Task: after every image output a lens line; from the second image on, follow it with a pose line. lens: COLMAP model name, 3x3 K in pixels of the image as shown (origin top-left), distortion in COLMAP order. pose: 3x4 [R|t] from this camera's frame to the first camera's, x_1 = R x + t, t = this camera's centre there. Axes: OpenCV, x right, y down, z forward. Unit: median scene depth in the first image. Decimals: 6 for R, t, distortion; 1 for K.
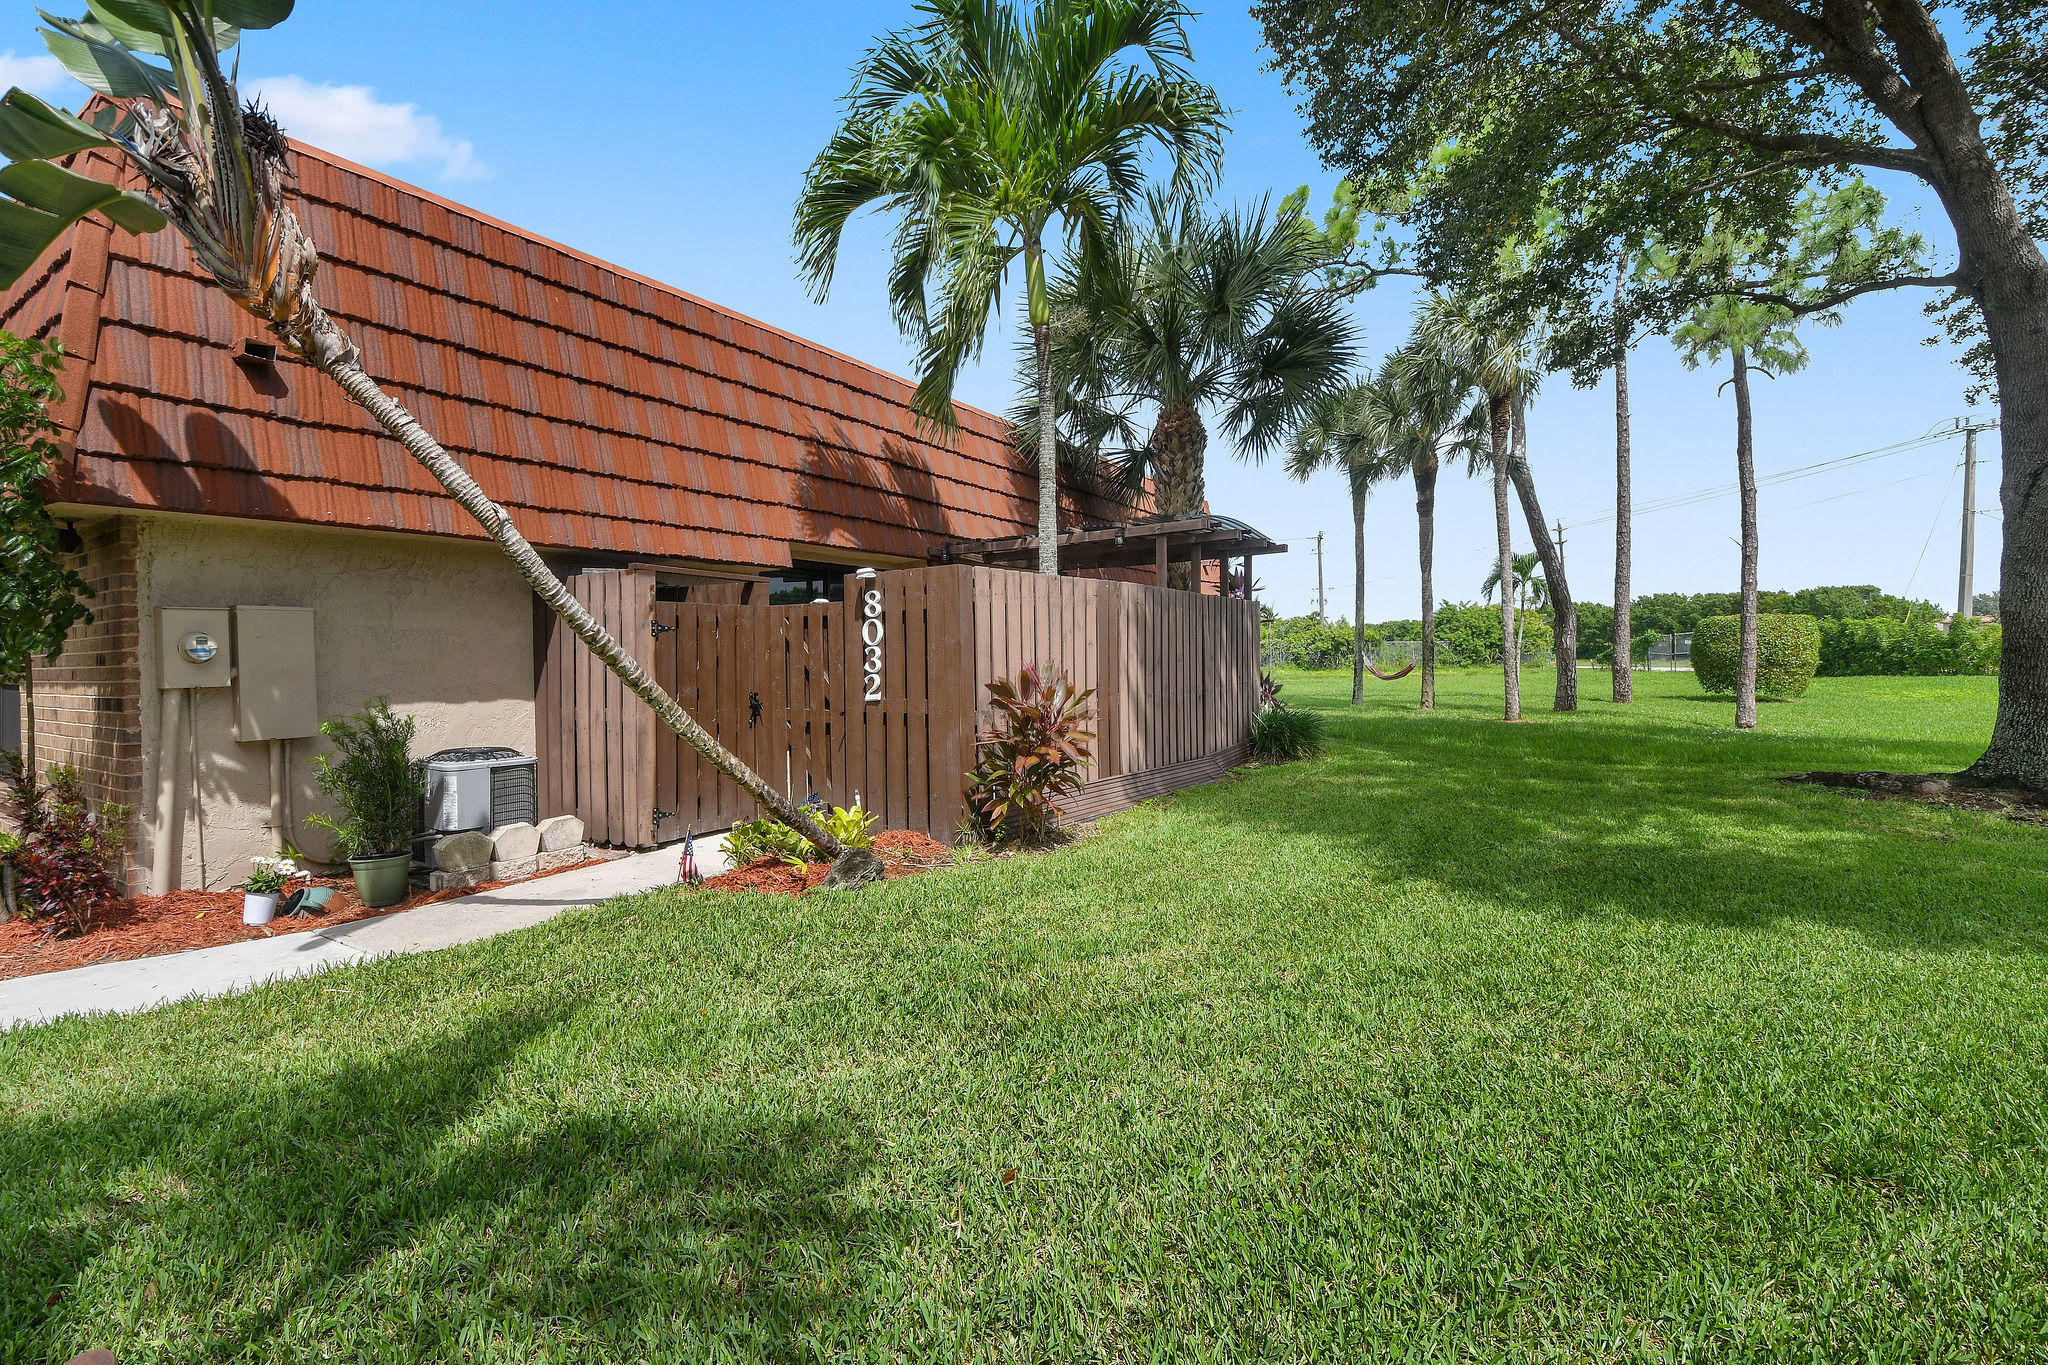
lens RADIAL K [[916.8, 0, 1036.3], [0, 916.8, 723.1], [0, 0, 1]] dist [-0.000558, 0.000010]
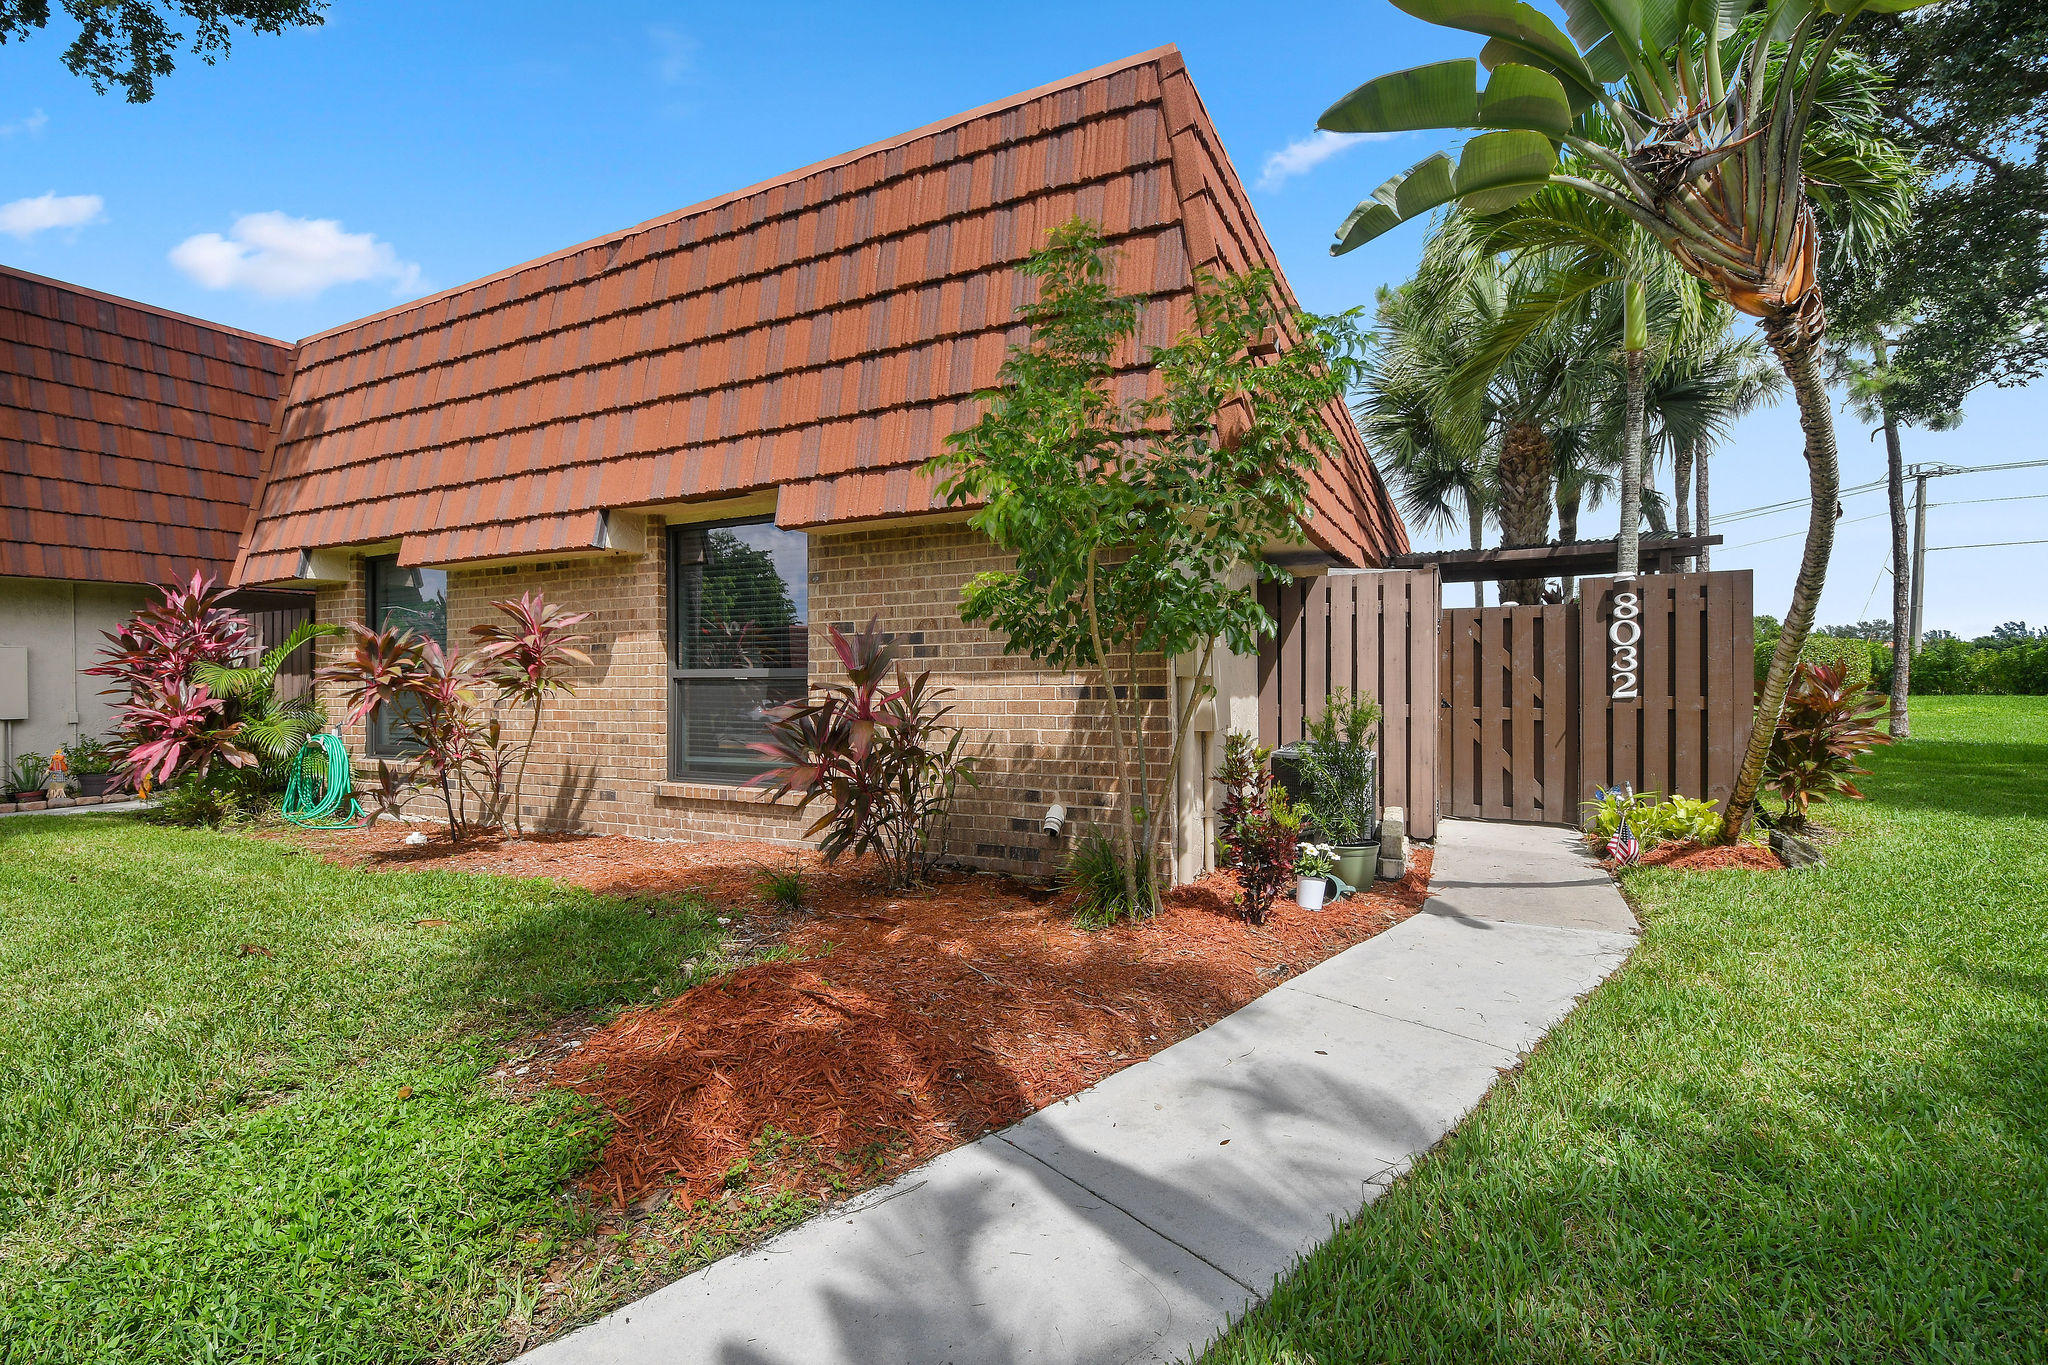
lens RADIAL K [[916.8, 0, 1036.3], [0, 916.8, 723.1], [0, 0, 1]] dist [-0.000558, 0.000010]
pose [[0.994853, -0.000120, 0.101327, -0.950869], [0.002593, 0.999702, -0.024271, 0.027548], [-0.101294, 0.024409, 0.994557, 0.029599]]
